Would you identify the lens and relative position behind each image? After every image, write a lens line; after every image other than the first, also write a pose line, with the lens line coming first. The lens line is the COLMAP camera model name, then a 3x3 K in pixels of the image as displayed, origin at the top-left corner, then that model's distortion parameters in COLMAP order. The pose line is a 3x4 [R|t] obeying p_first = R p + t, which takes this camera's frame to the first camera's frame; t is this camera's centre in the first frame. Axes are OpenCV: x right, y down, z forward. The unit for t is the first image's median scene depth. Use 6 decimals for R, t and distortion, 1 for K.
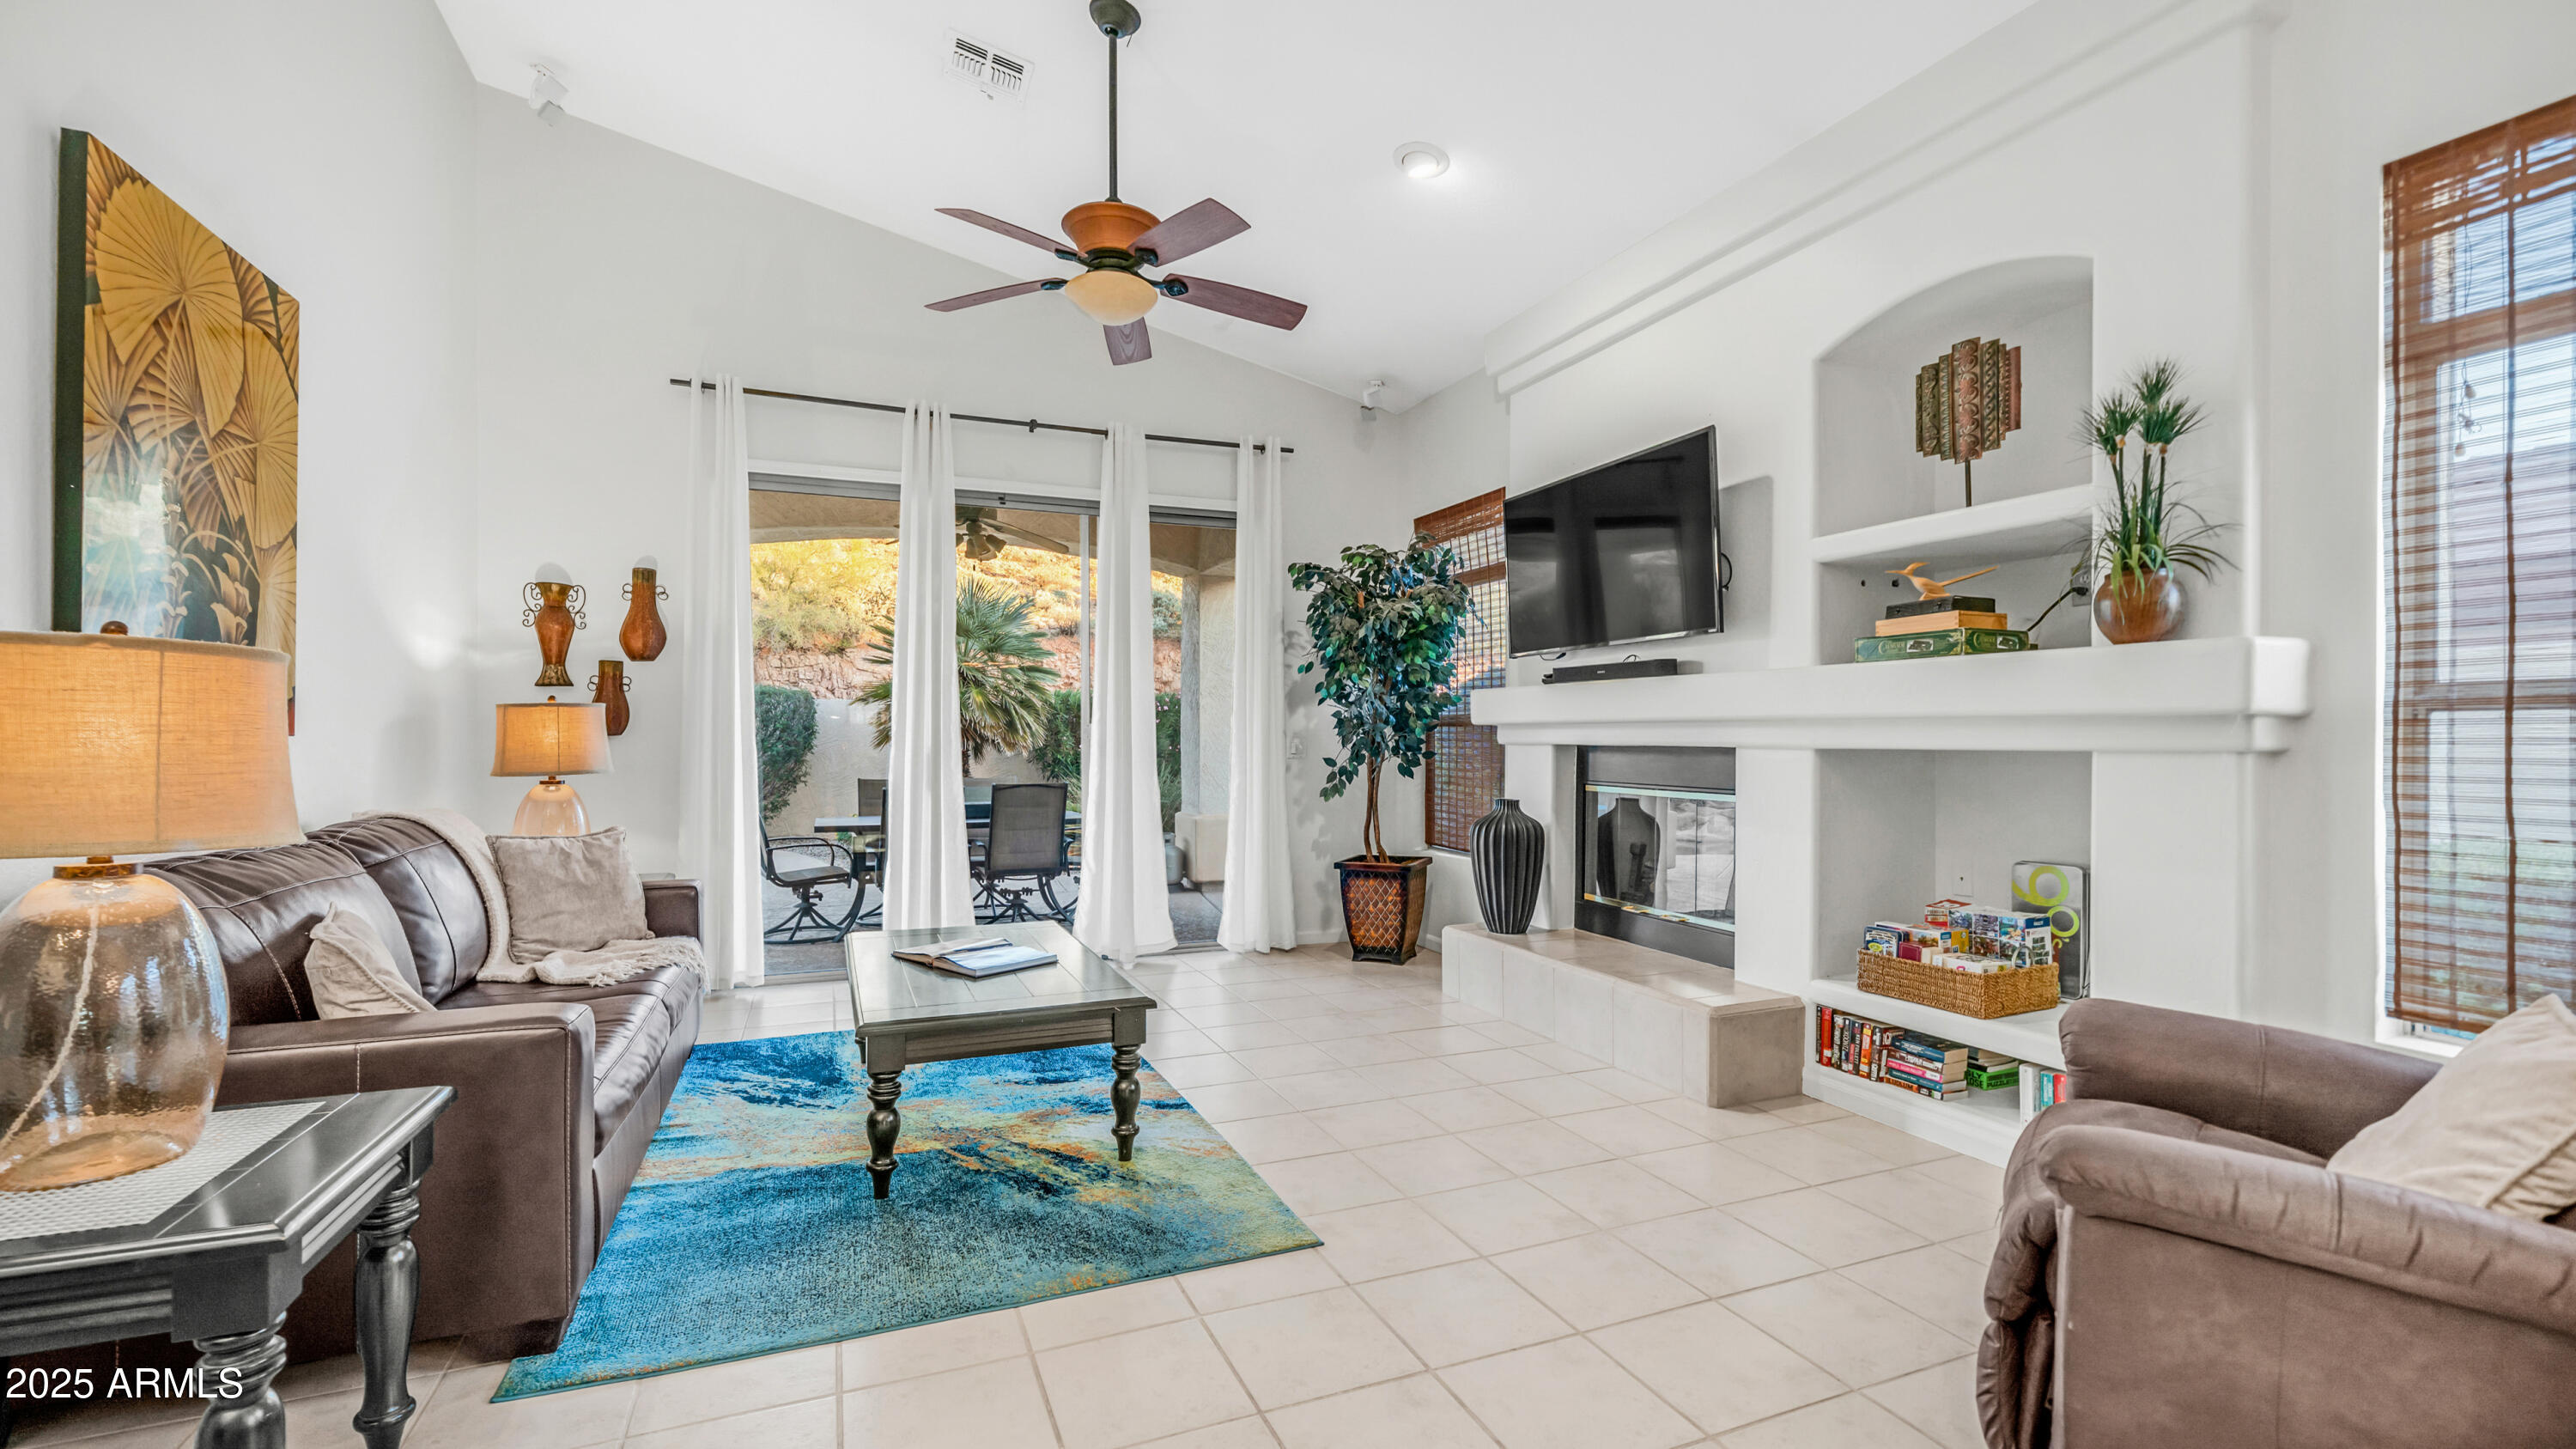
lens RADIAL K [[1121.1, 0, 1290.9], [0, 1121.1, 734.5], [0, 0, 1]] dist [-0.000549, 0.000037]
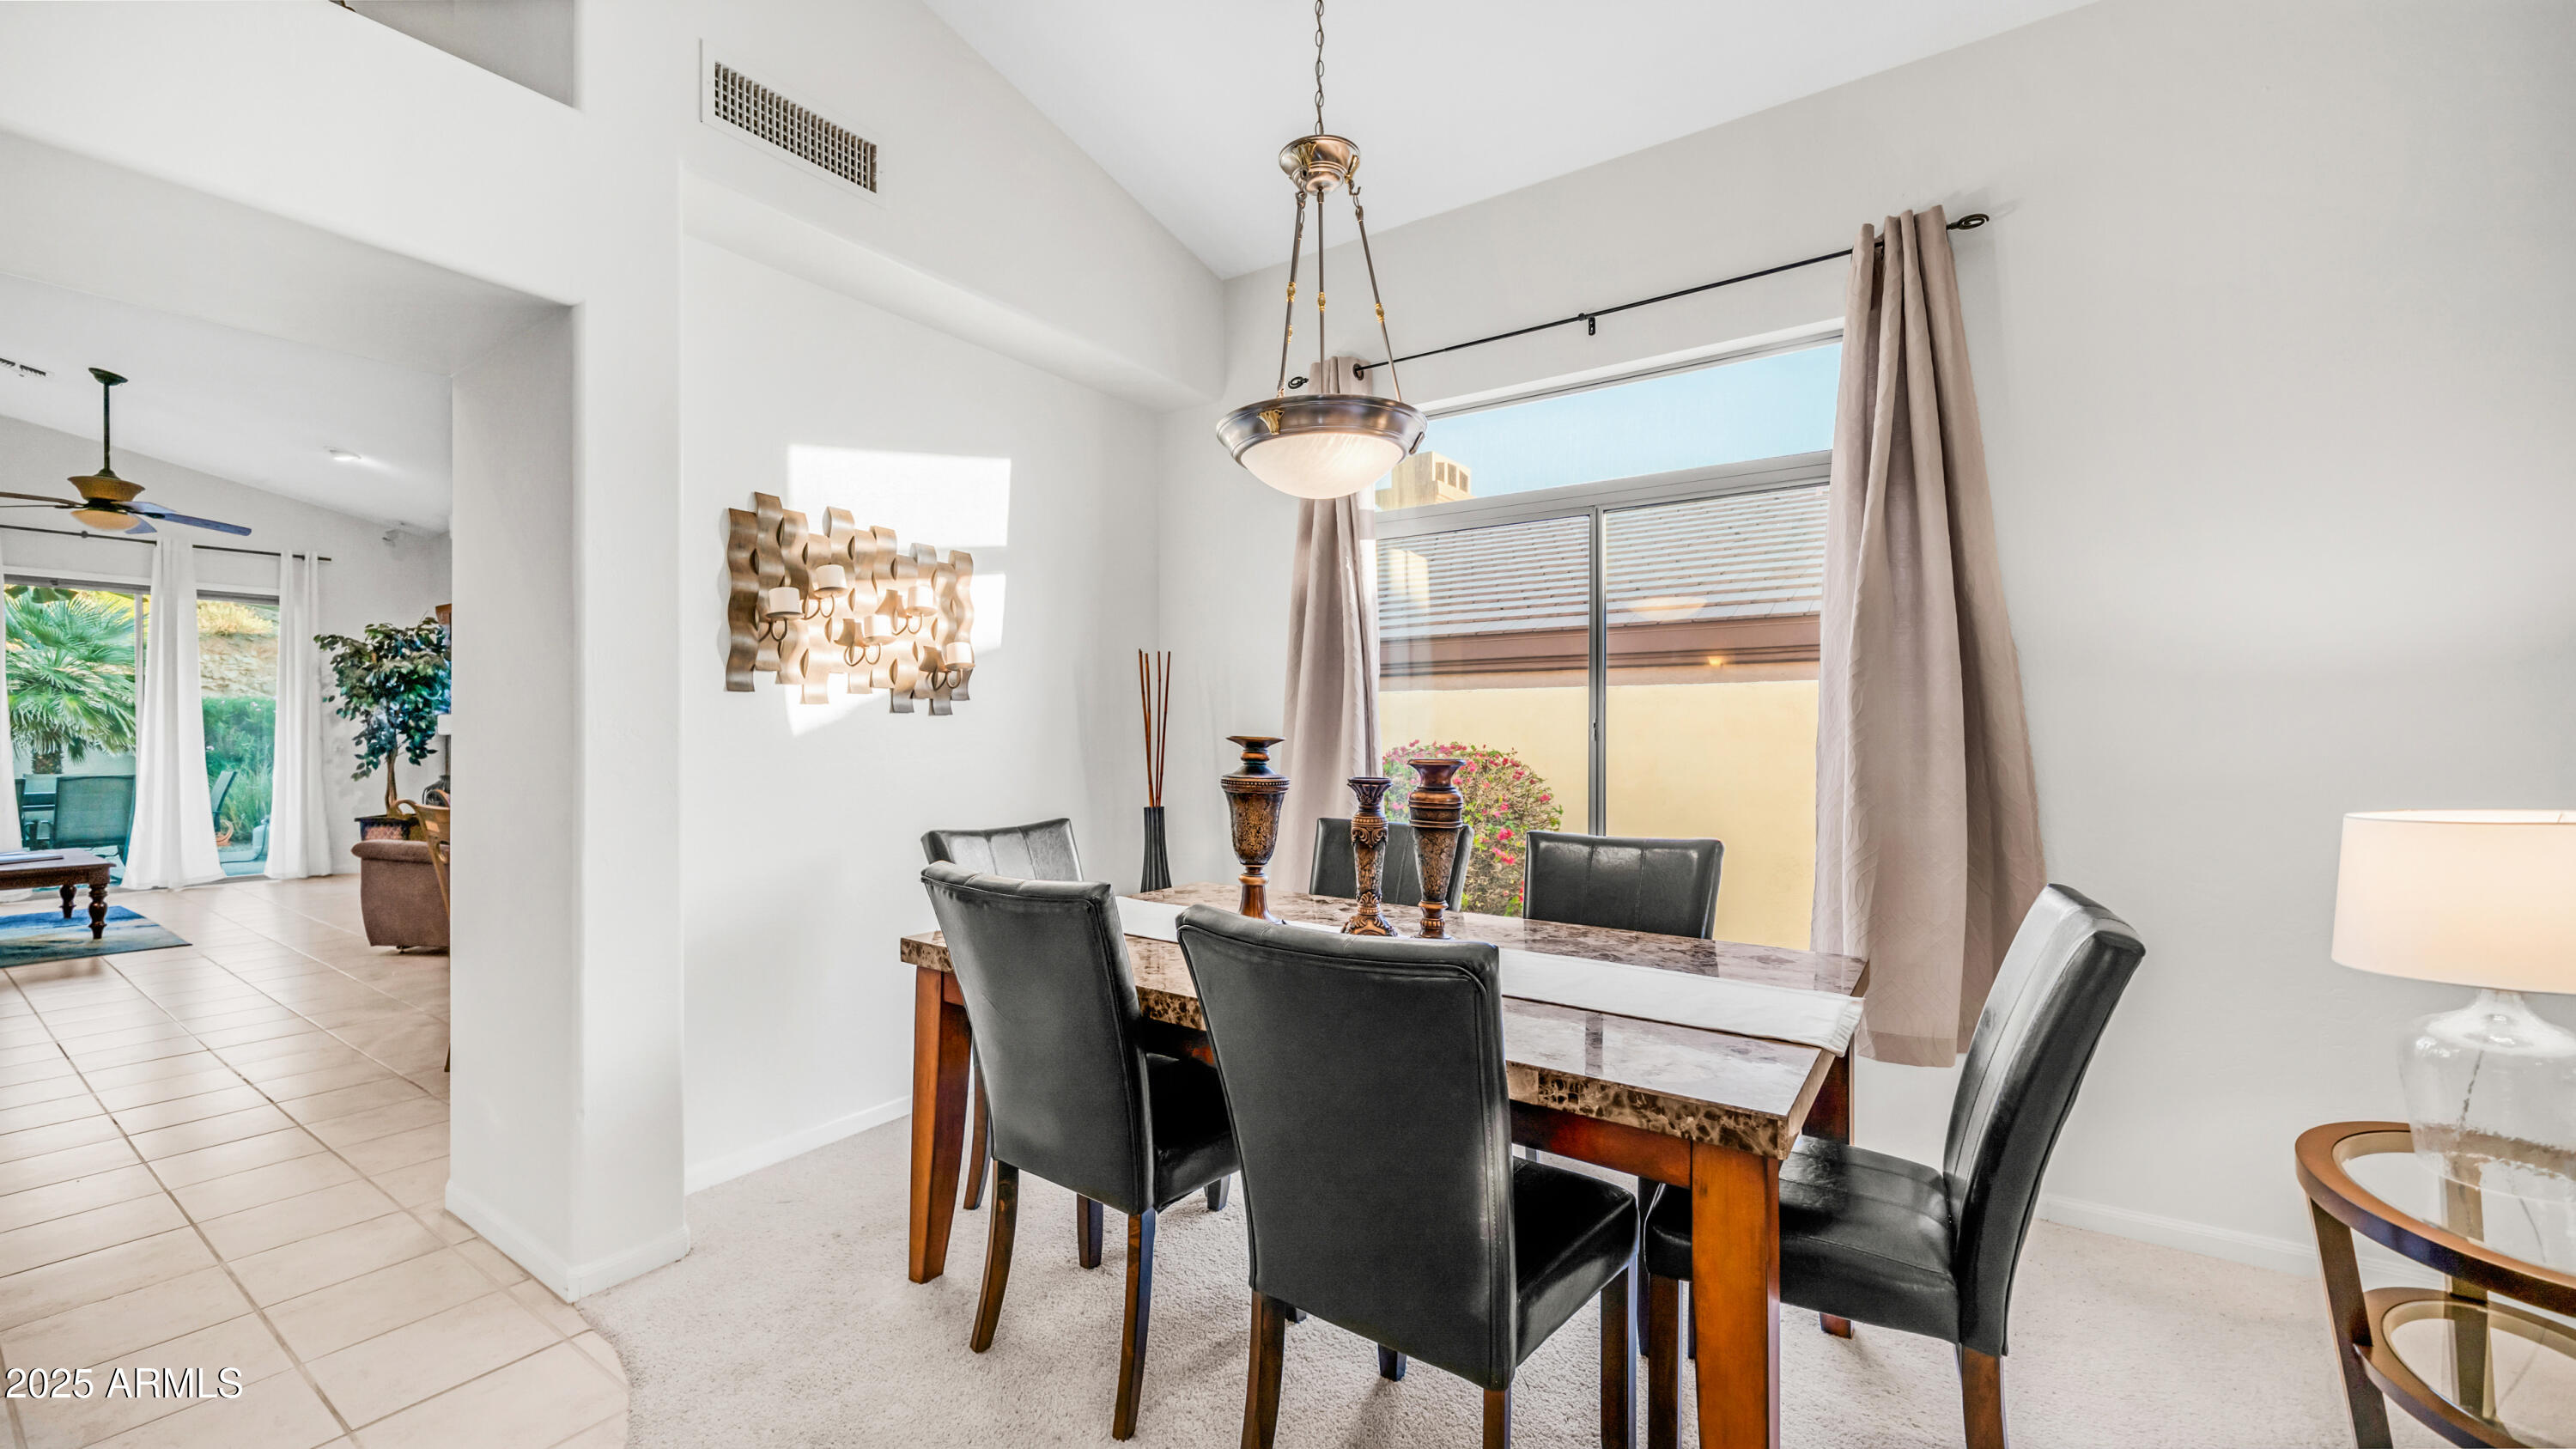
lens RADIAL K [[1018.6, 0, 1288.0], [0, 1018.6, 724.5], [0, 0, 1]] dist [-0.002560, -0.000657]
pose [[0.840170, 0.002884, 0.542316, 0.375668], [0.000937, 0.999977, -0.006770, -0.010706], [-0.542322, 0.006197, 0.840148, -0.973947]]
